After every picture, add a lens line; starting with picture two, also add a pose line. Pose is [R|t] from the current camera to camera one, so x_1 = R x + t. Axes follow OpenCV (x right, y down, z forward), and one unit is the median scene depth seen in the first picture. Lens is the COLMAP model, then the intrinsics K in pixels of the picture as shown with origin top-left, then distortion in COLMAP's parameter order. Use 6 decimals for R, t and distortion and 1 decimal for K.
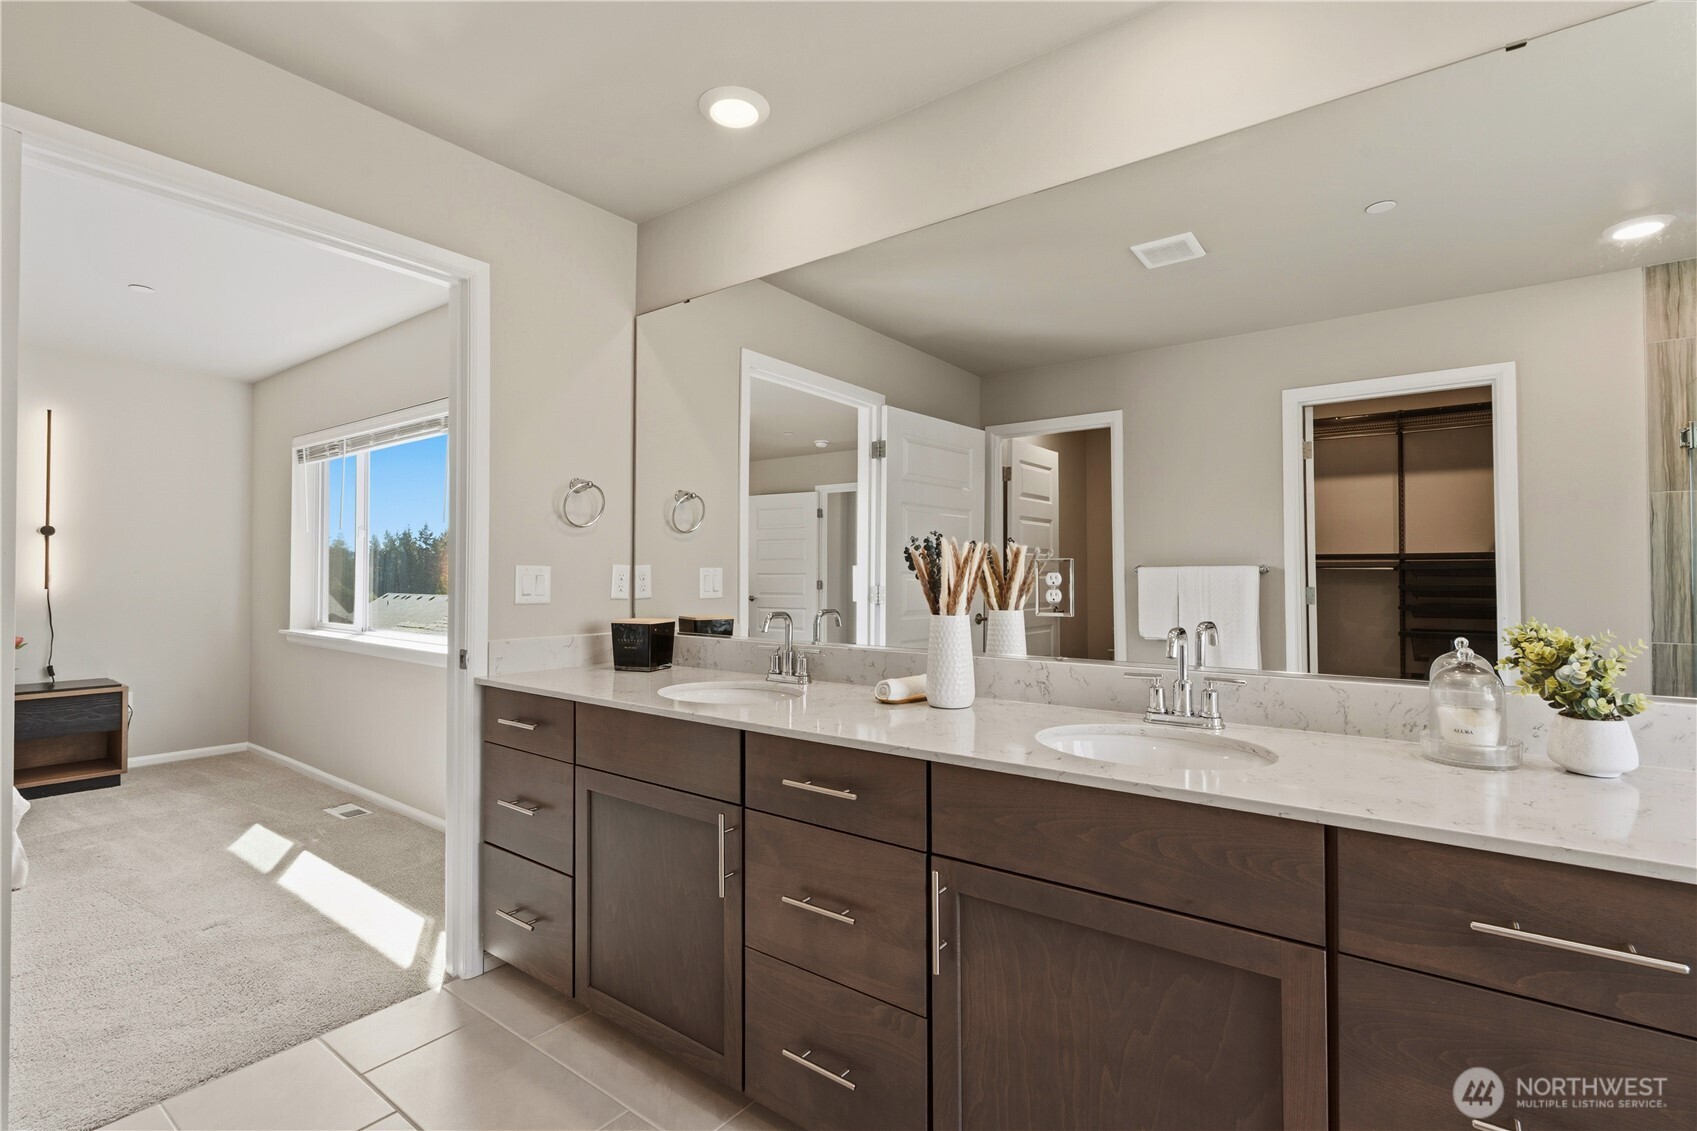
lens RADIAL K [[786.7, 0, 849.2], [0, 786.7, 557.1], [0, 0, 1]] dist [0.002315, 0.000355]
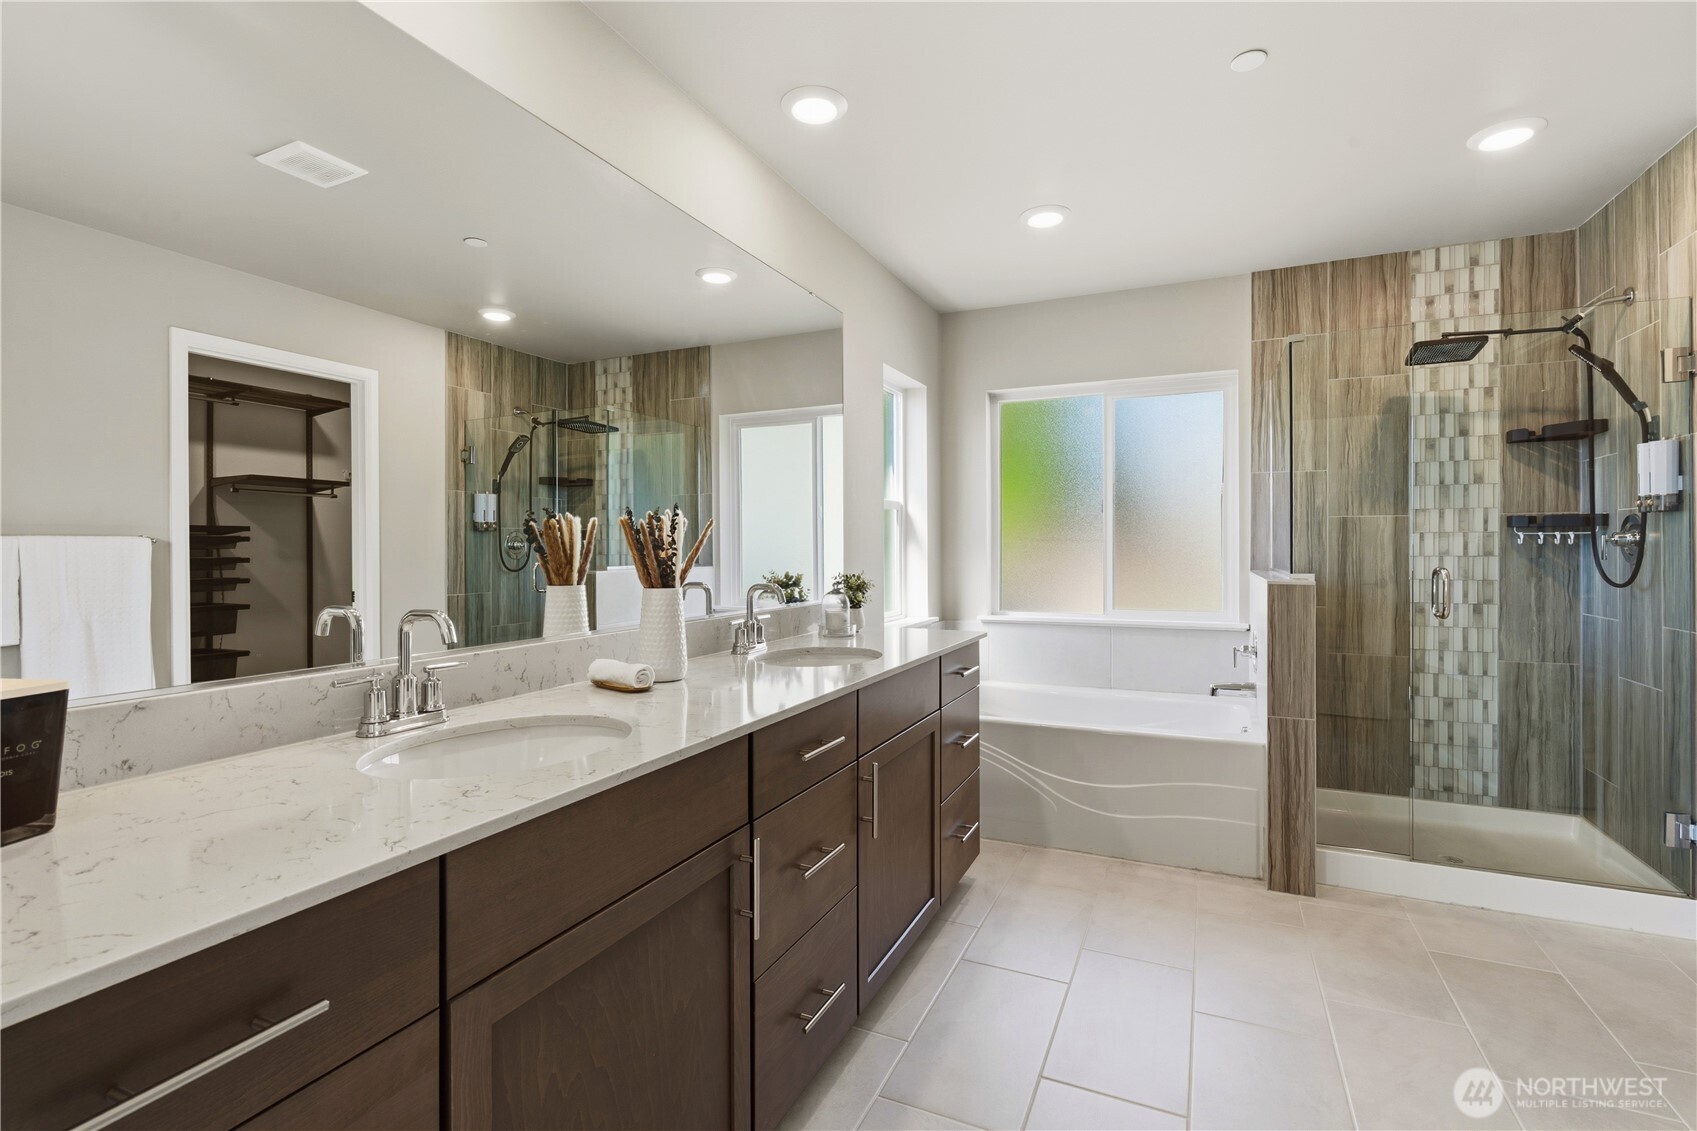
lens RADIAL K [[786.7, 0, 844.5], [0, 786.7, 559.1], [0, 0, 1]] dist [0.002315, 0.000355]
pose [[-0.207130, -0.012448, 0.978234, -0.538895], [-0.019930, 0.999765, 0.008502, 0.015620], [-0.978110, -0.017735, -0.207329, 0.599231]]
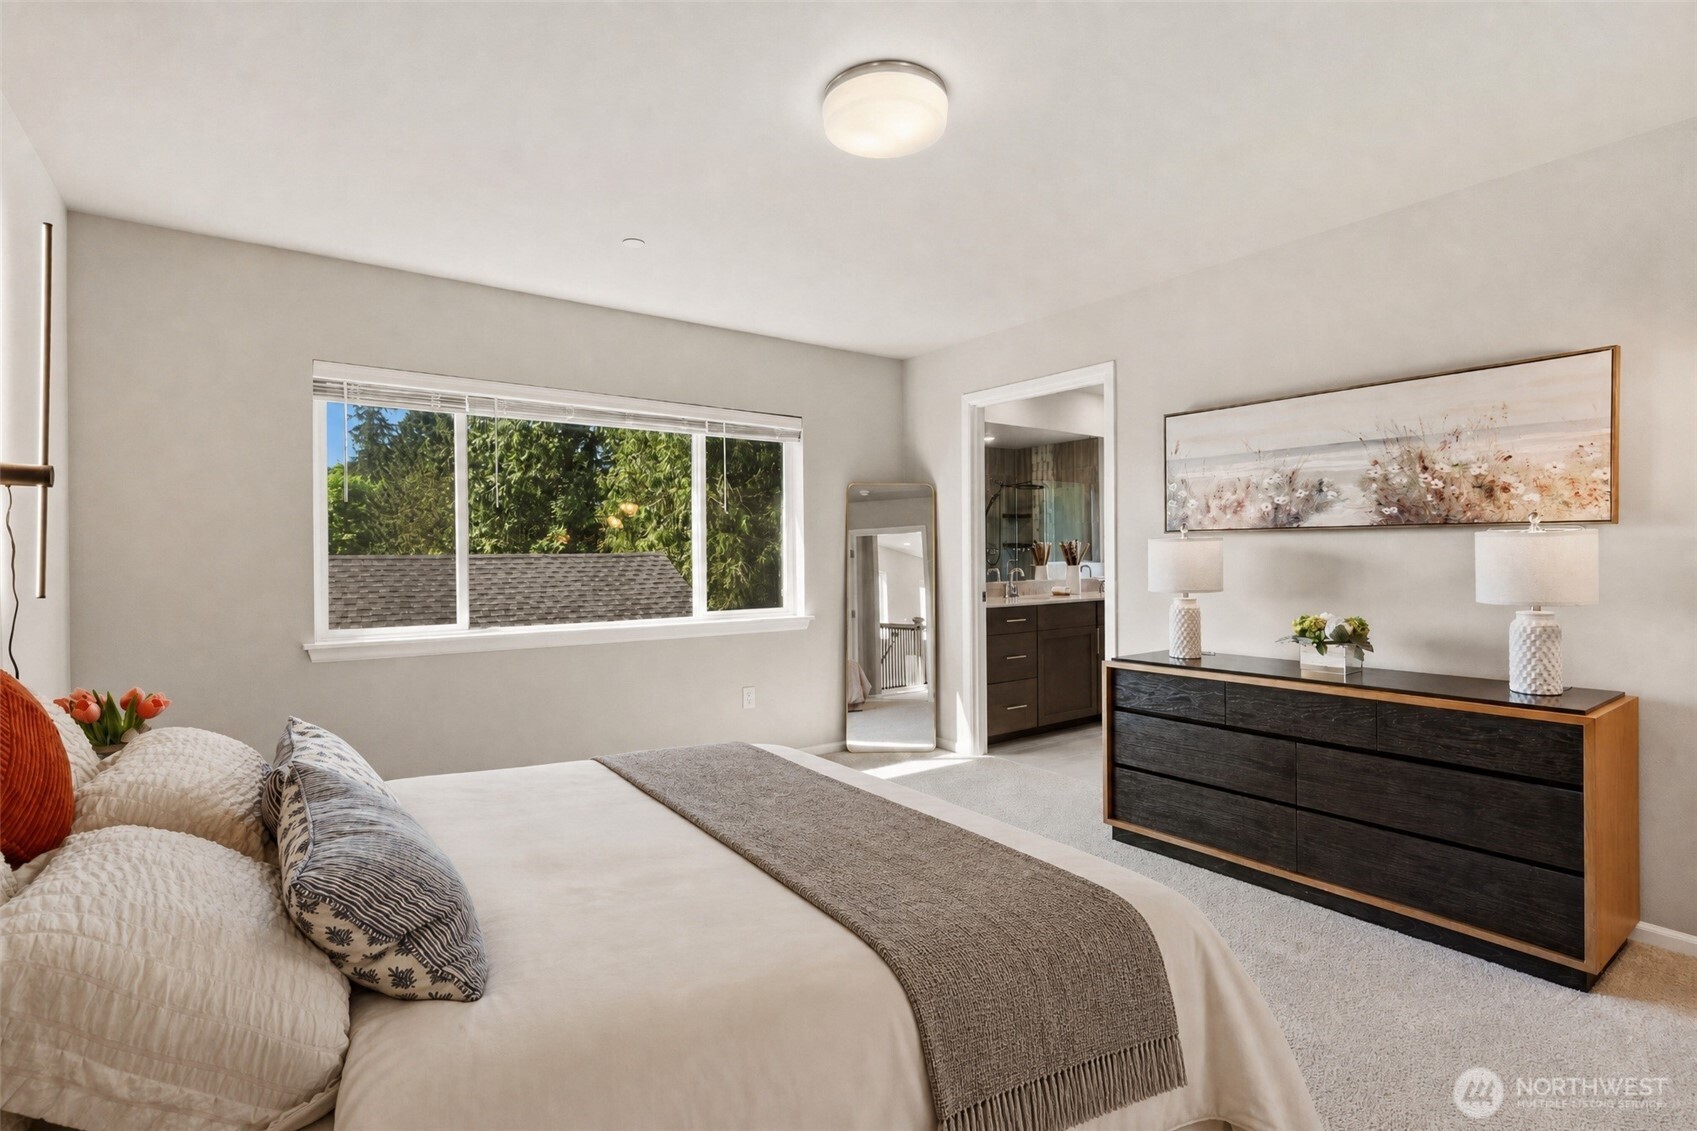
lens RADIAL K [[786.7, 0, 841.9], [0, 786.7, 555.9], [0, 0, 1]] dist [0.002315, 0.000355]
pose [[0.294018, -0.007443, 0.955771, -1.916749], [-0.005306, 0.999942, 0.009419, 0.006290], [-0.955785, -0.007841, 0.293961, 0.585184]]
